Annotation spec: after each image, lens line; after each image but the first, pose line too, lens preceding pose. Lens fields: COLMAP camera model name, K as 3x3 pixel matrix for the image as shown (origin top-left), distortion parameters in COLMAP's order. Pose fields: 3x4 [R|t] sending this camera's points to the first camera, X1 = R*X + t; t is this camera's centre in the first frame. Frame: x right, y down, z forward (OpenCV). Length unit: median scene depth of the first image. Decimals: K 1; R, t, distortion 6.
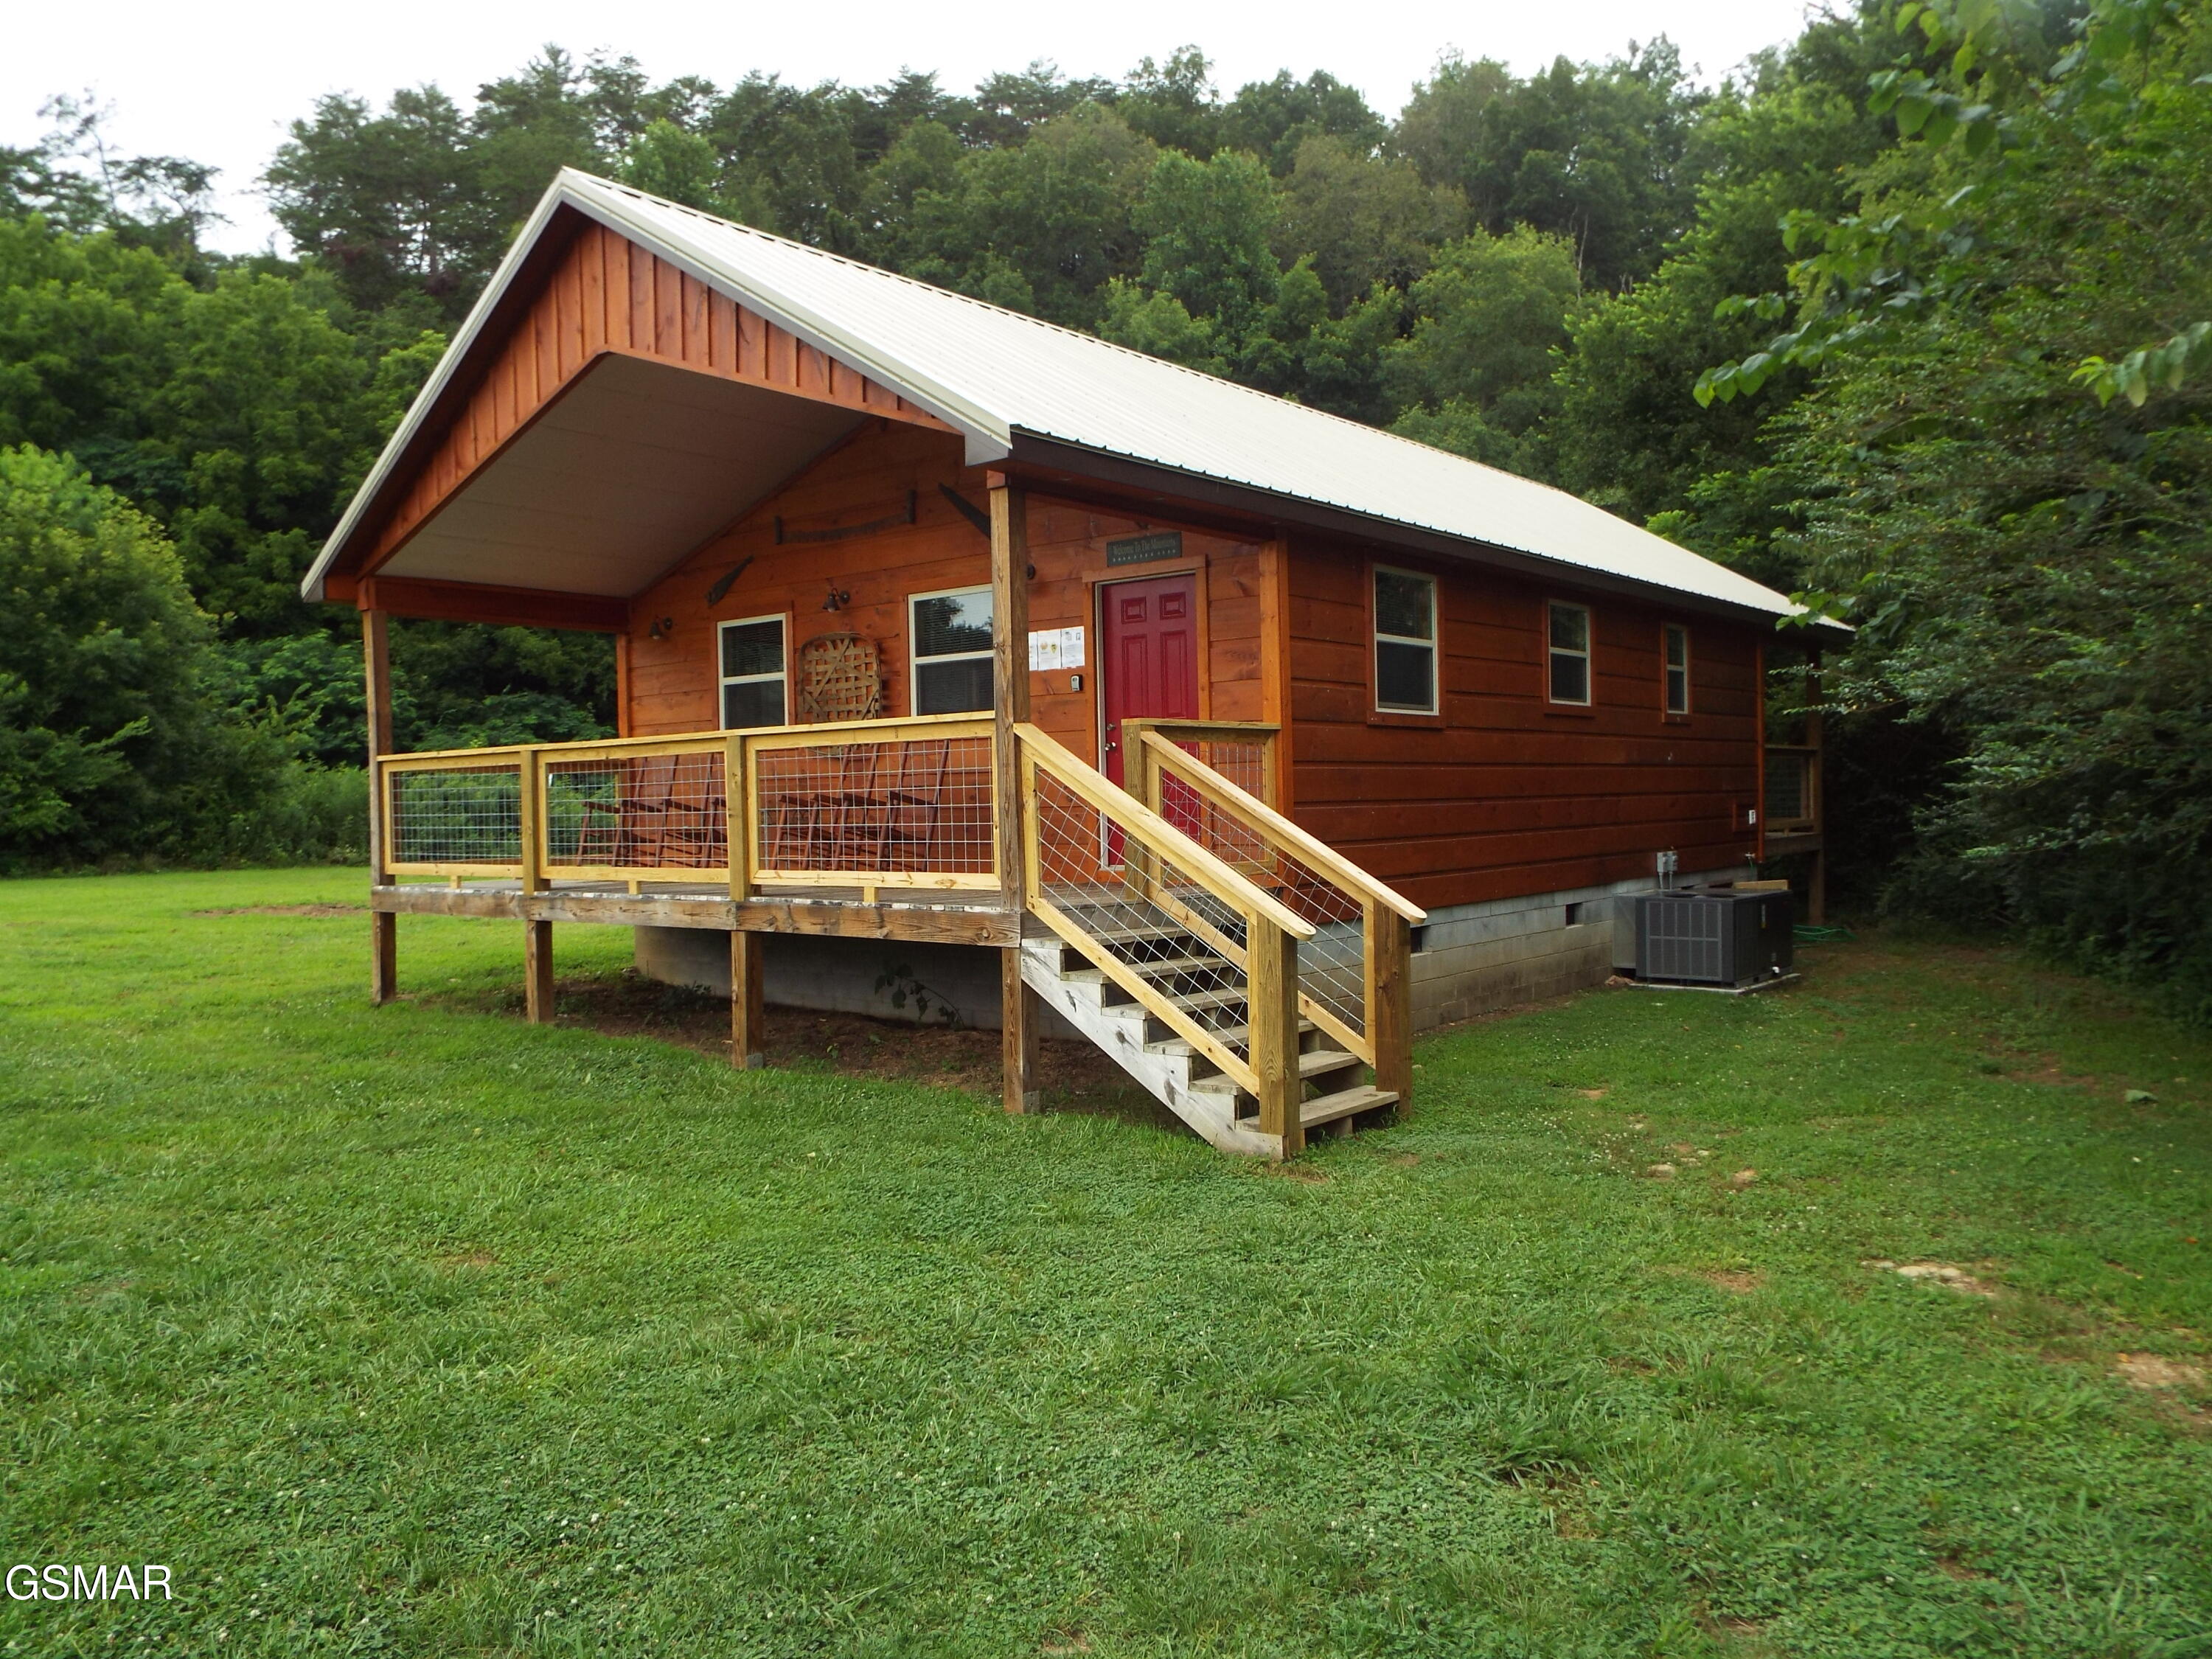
lens RADIAL K [[1605.6, 0, 1107.6], [0, 1605.6, 819.1], [0, 0, 1]] dist [-0.014181, 0.004657]
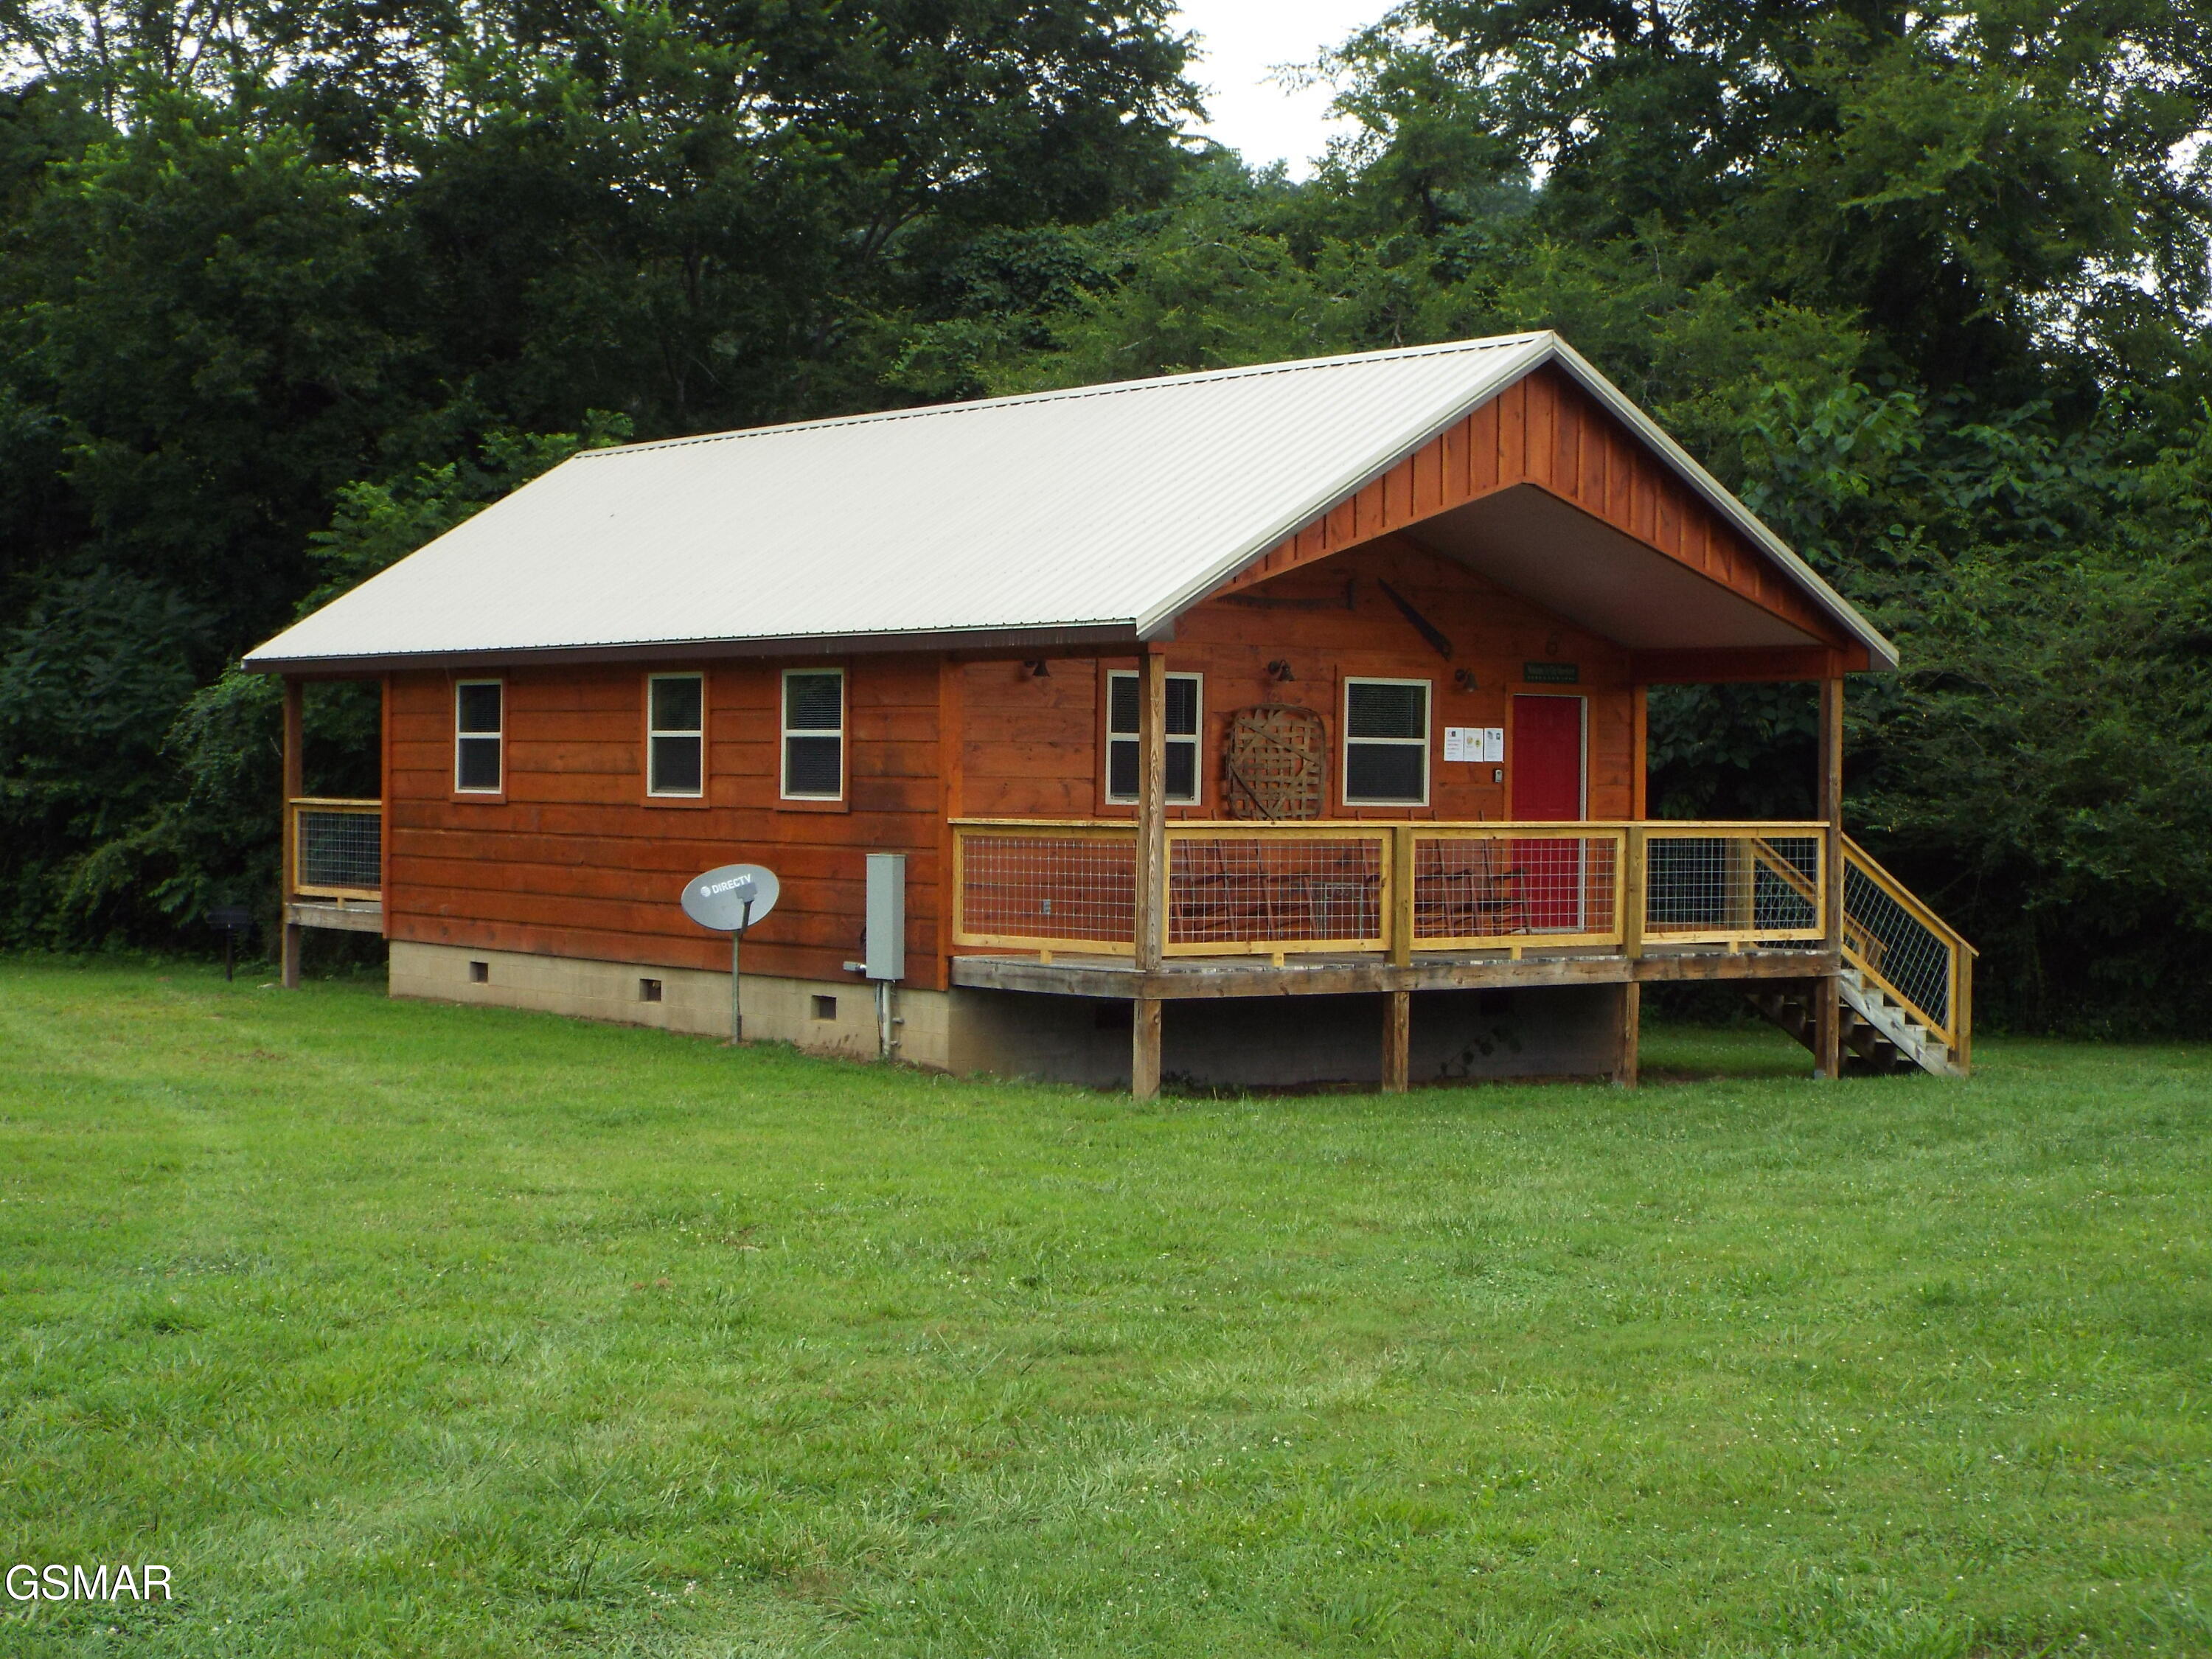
lens RADIAL K [[3752.6, 0, 1106.3], [0, 3752.6, 832.5], [0, 0, 1]] dist [-0.027680, 0.000000]
pose [[0.241226, 0.006981, 0.970444, -2.754088], [-0.005687, 0.999967, -0.005780, -0.024217], [-0.970452, -0.004125, 0.241258, 0.601203]]
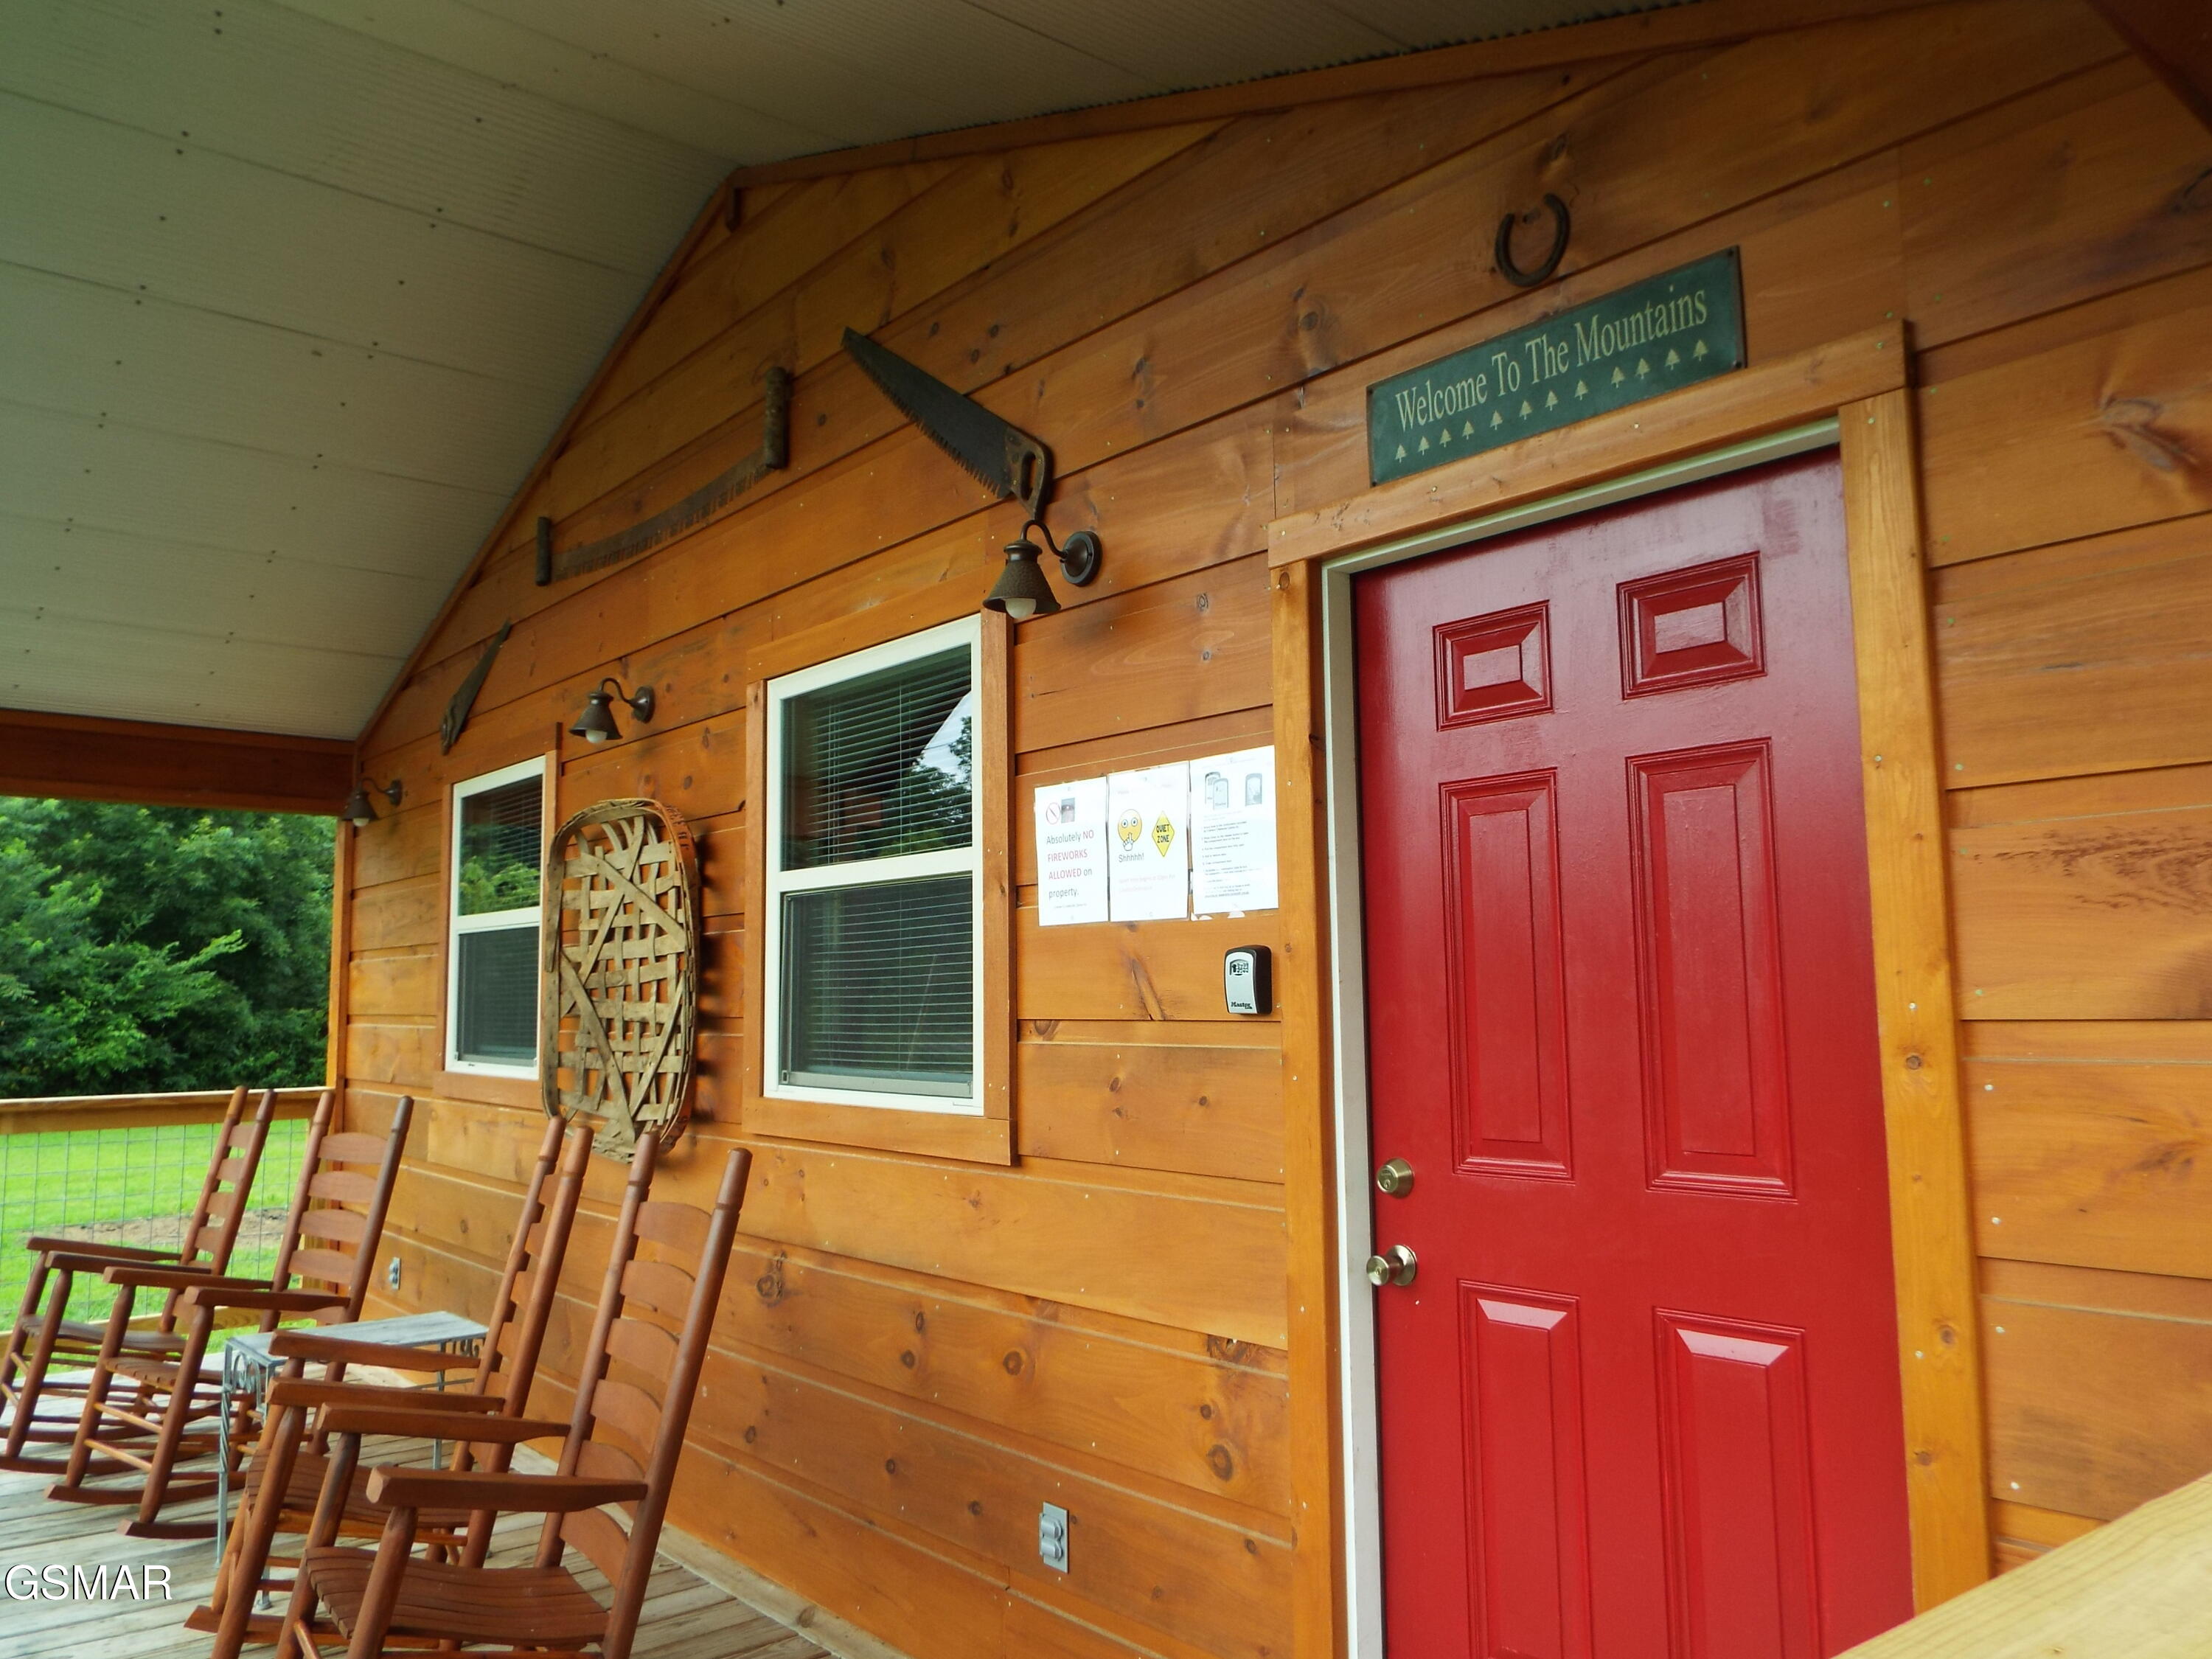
lens RADIAL K [[1605.6, 0, 1103.8], [0, 1605.6, 825.4], [0, 0, 1]] dist [-0.014181, 0.004657]
pose [[0.982925, -0.012428, -0.183585, 0.003869], [-0.008688, 0.993469, -0.113769, -0.079399], [0.183800, 0.113421, 0.976398, 0.750011]]
